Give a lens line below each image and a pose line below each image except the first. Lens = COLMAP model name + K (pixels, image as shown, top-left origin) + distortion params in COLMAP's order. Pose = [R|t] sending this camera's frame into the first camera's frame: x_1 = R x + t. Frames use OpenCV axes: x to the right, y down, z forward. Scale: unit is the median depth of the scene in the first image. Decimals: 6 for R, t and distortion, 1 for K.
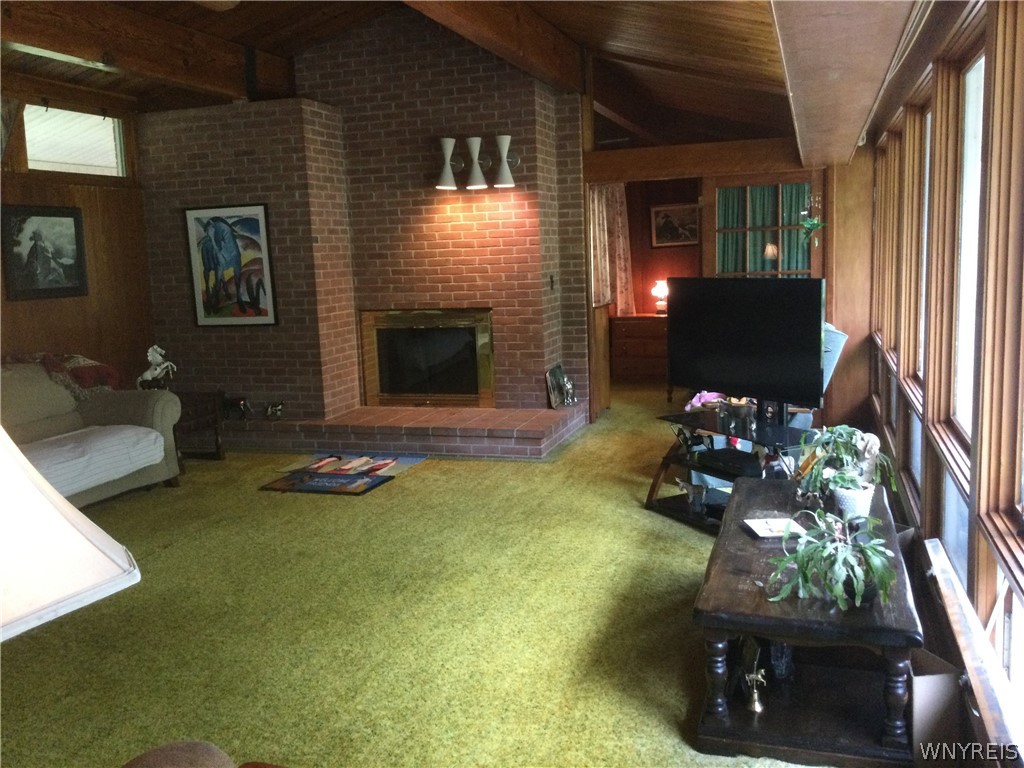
lens RADIAL K [[941.9, 0, 512.3], [0, 941.9, 384.3], [0, 0, 1]] dist [0.073129, 0.000000]
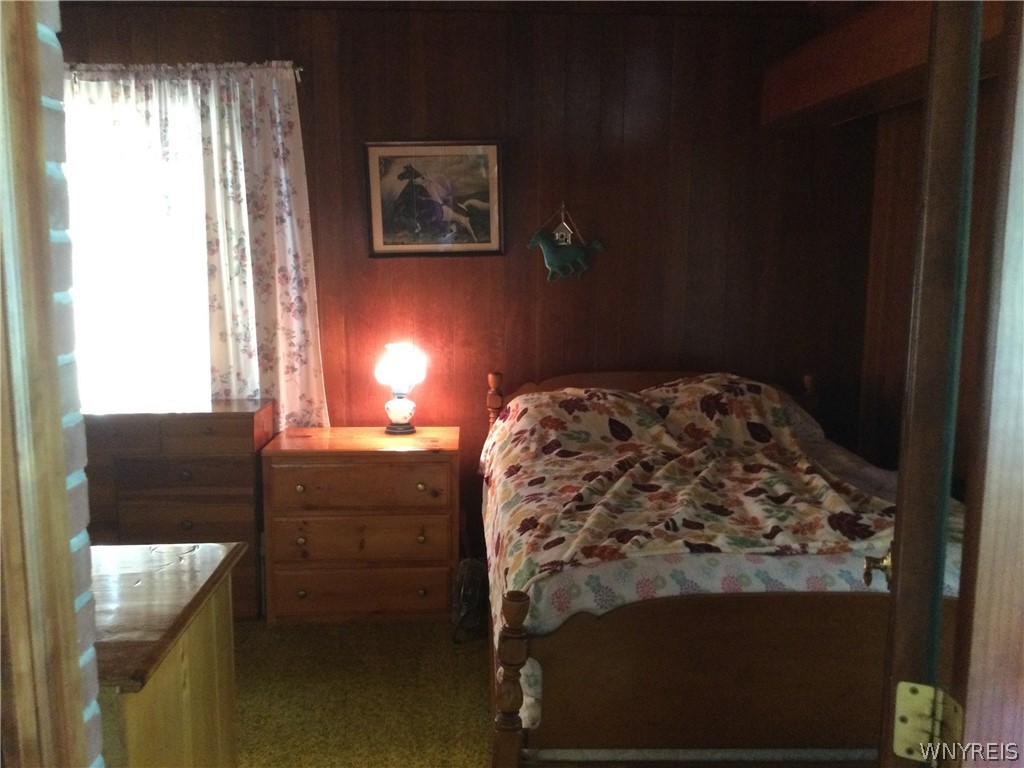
lens RADIAL K [[941.9, 0, 513.1], [0, 941.9, 381.9], [0, 0, 1]] dist [0.073129, 0.000000]
pose [[0.934027, -0.009277, 0.357083, 0.065126], [0.004709, 0.999896, 0.013658, -0.098330], [-0.357172, -0.011075, 0.933973, 0.625963]]
